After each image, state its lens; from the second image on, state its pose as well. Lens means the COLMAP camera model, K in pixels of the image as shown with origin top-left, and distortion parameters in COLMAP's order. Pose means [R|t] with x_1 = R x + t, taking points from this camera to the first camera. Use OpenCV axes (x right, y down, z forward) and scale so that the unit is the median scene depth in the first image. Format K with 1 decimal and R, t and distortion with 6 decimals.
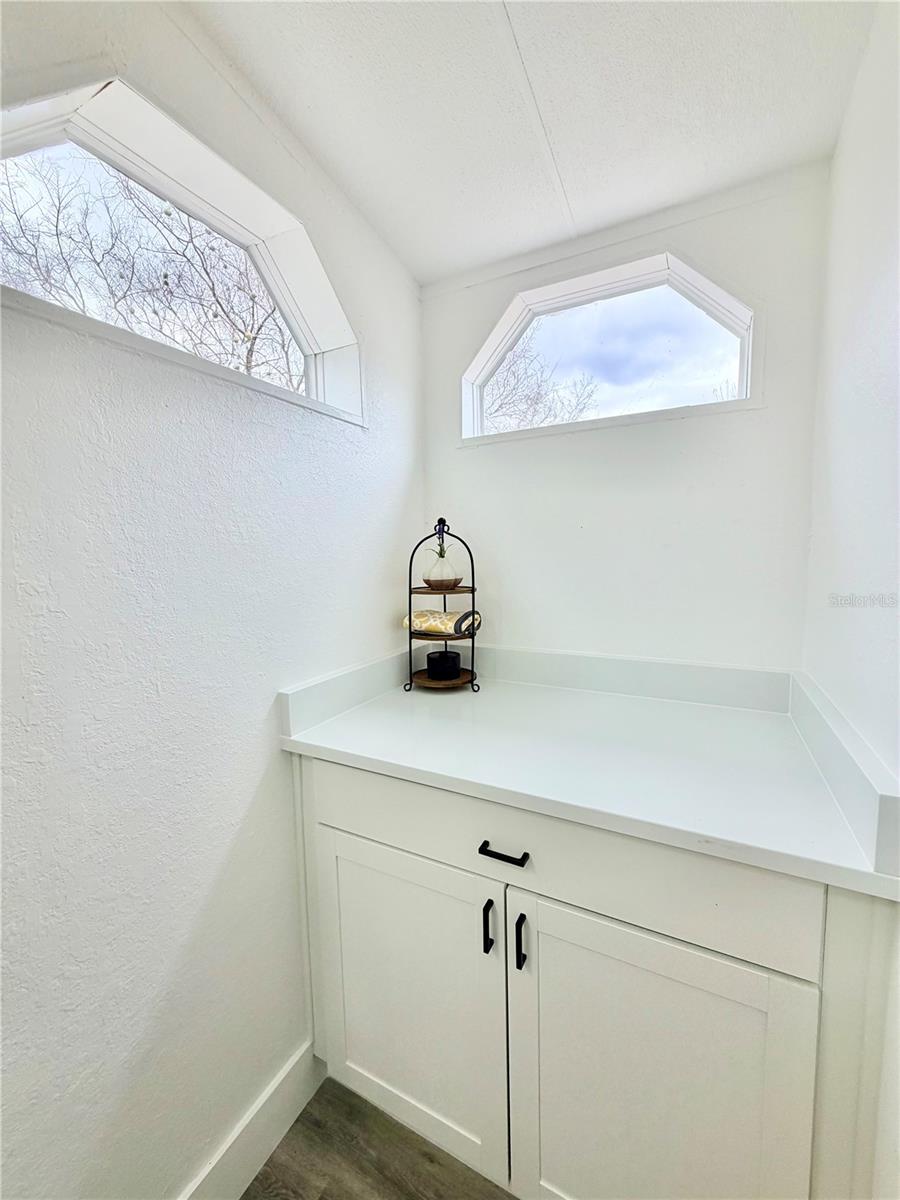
lens RADIAL K [[475.9, 0, 452.8], [0, 475.9, 600.1], [0, 0, 1]] dist [0.000547, 0.000290]
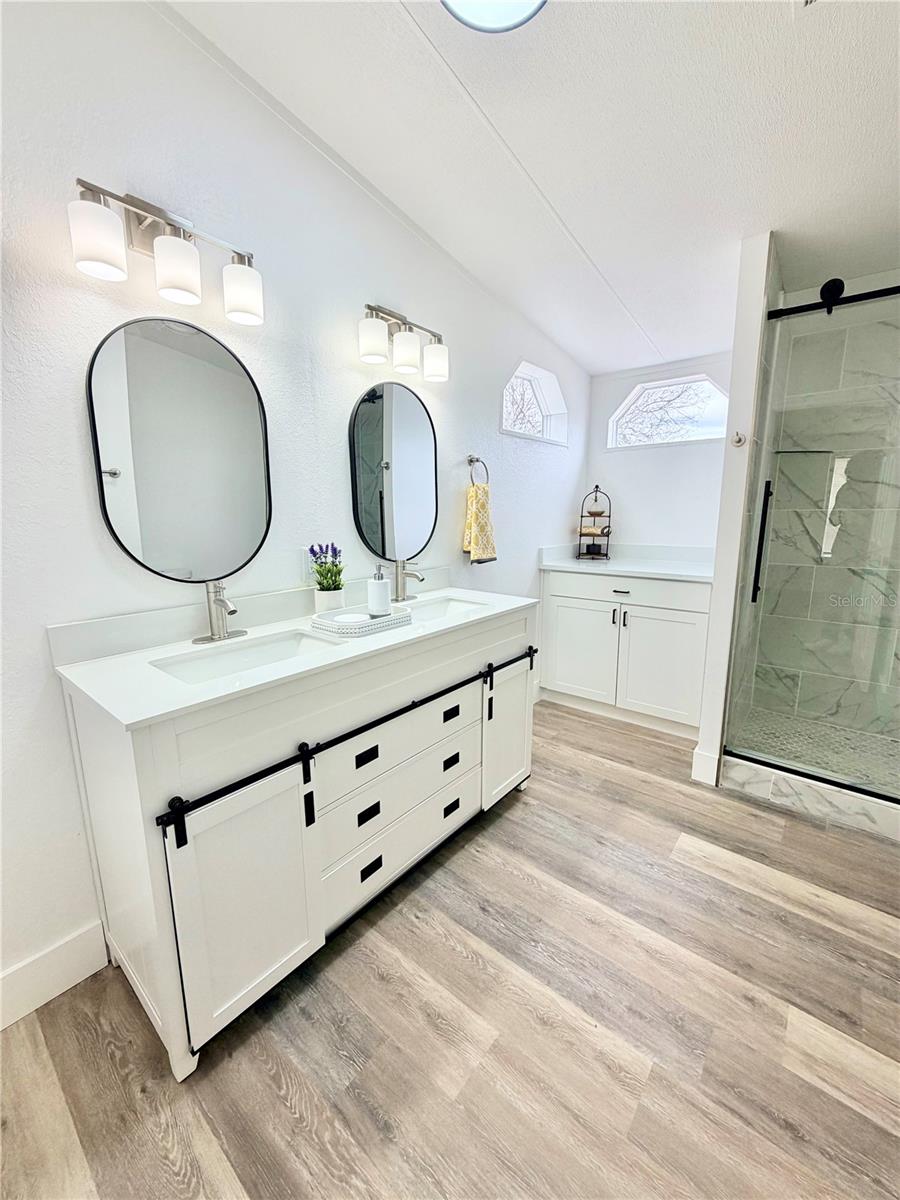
lens RADIAL K [[475.9, 0, 444.0], [0, 475.9, 592.7], [0, 0, 1]] dist [0.000547, 0.000290]
pose [[0.972246, 0.045609, -0.229474, -0.191662], [-0.026826, 0.996078, 0.084319, 0.175943], [0.232419, -0.075823, 0.969656, -1.453645]]
